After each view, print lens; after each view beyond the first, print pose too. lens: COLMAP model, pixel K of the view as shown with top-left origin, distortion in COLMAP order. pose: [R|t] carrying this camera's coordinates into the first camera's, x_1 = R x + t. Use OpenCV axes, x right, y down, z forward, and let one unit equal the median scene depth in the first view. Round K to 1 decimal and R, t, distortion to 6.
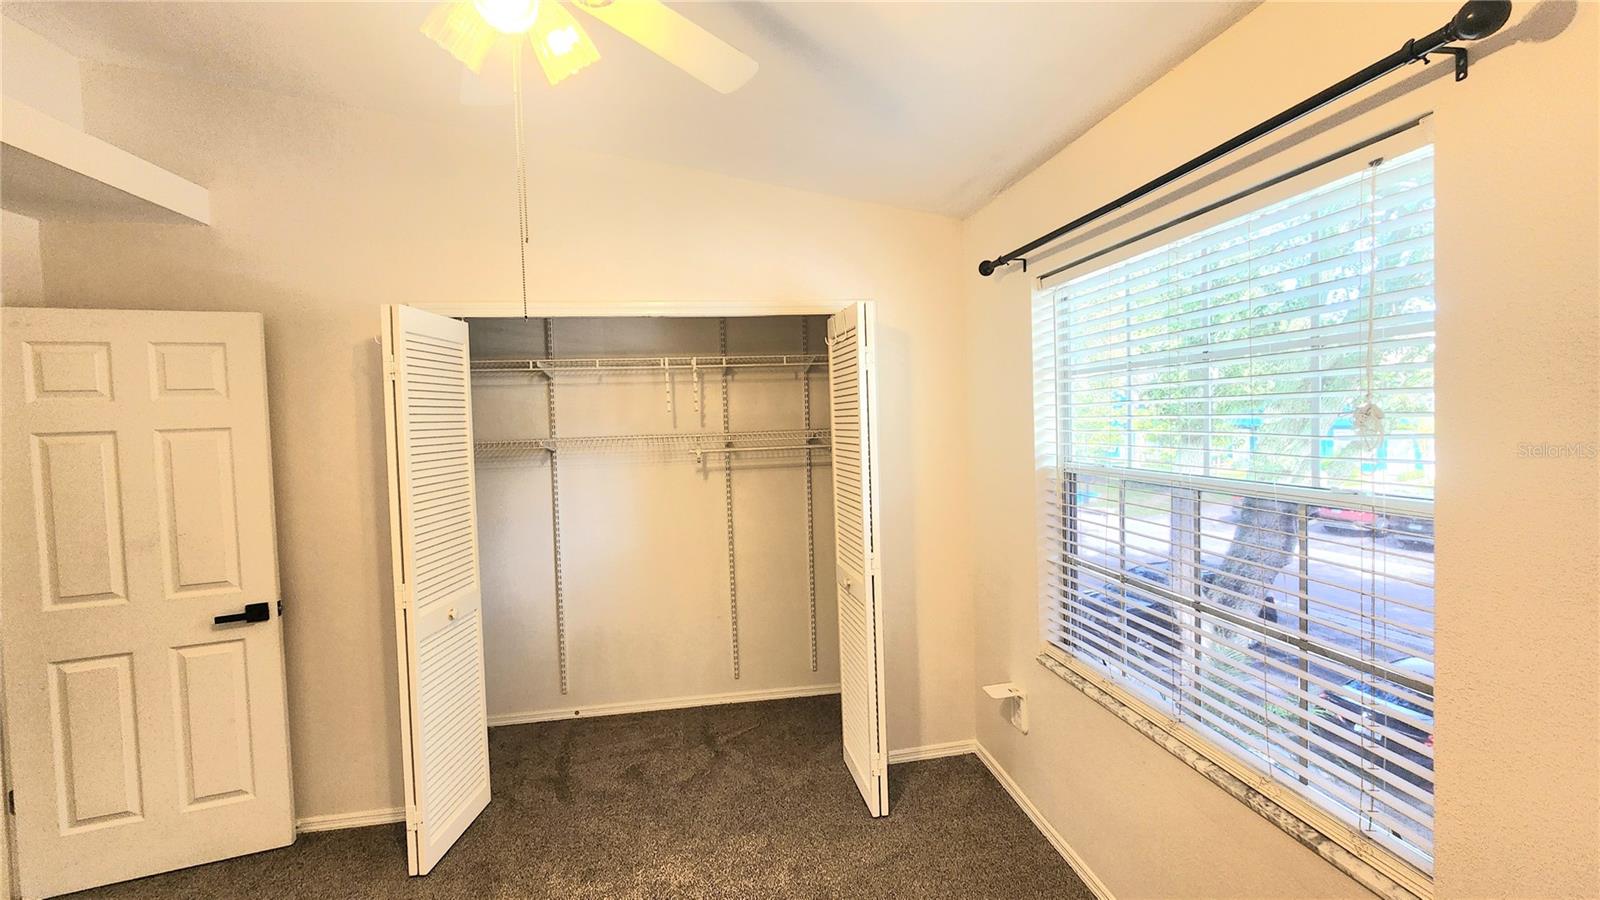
lens RADIAL K [[655.6, 0, 803.2], [0, 655.6, 446.1], [0, 0, 1]] dist [-0.004937, 0.000535]
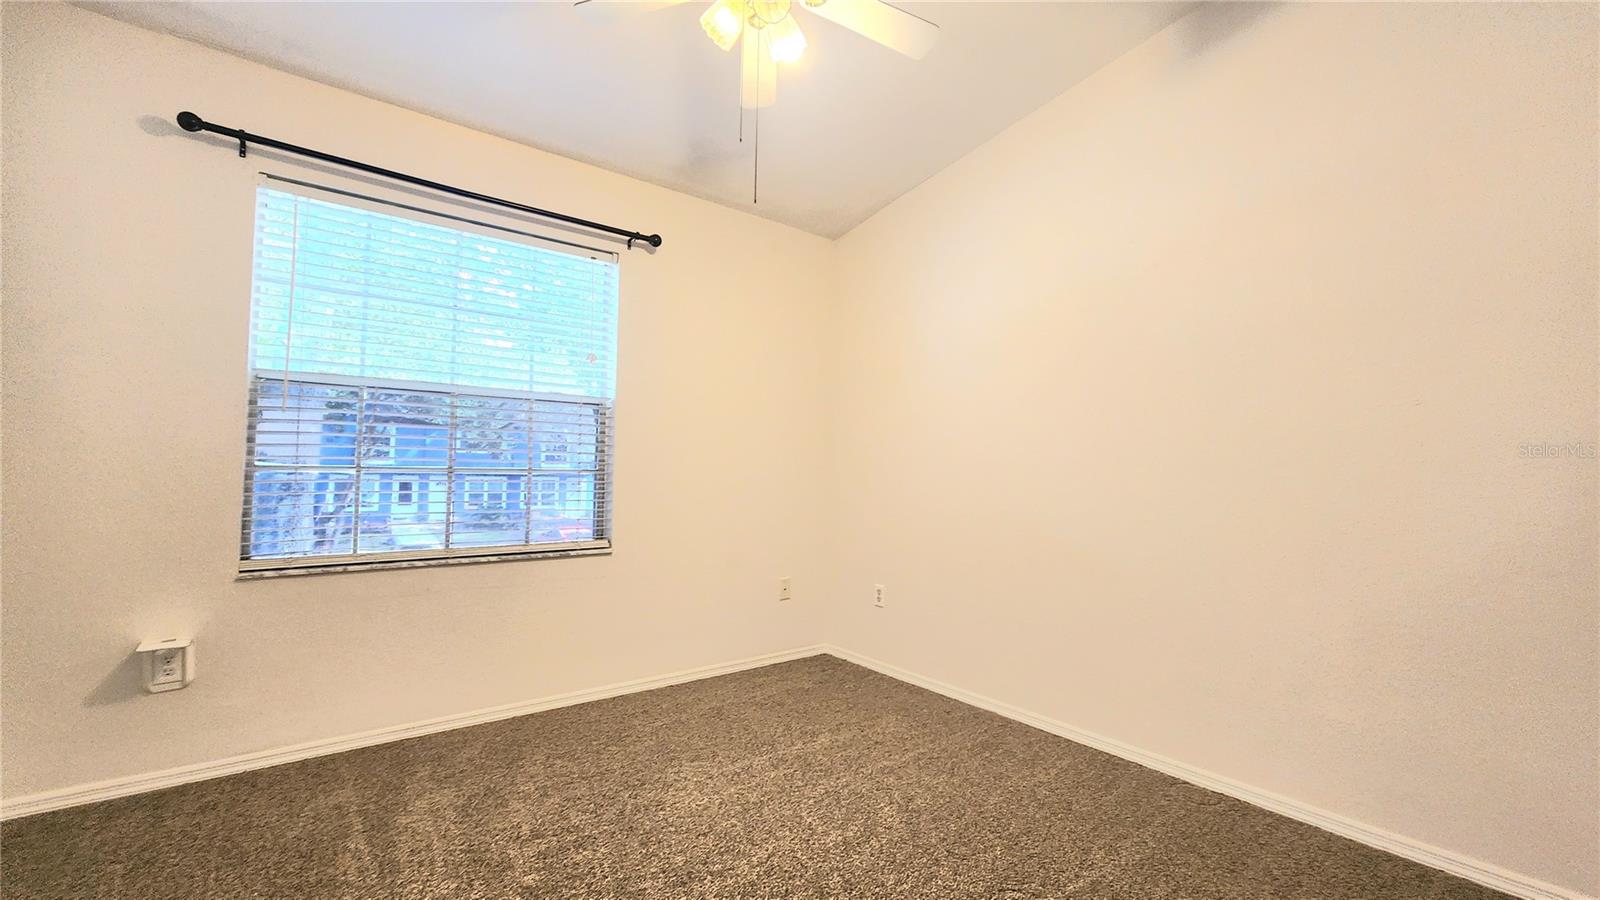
lens RADIAL K [[655.6, 0, 800.7], [0, 655.6, 448.6], [0, 0, 1]] dist [-0.004937, 0.000535]
pose [[-0.475379, 0.068528, 0.877108, -0.973869], [0.042824, 0.997582, -0.054731, 0.276892], [-0.878739, 0.011543, -0.477164, 0.860264]]
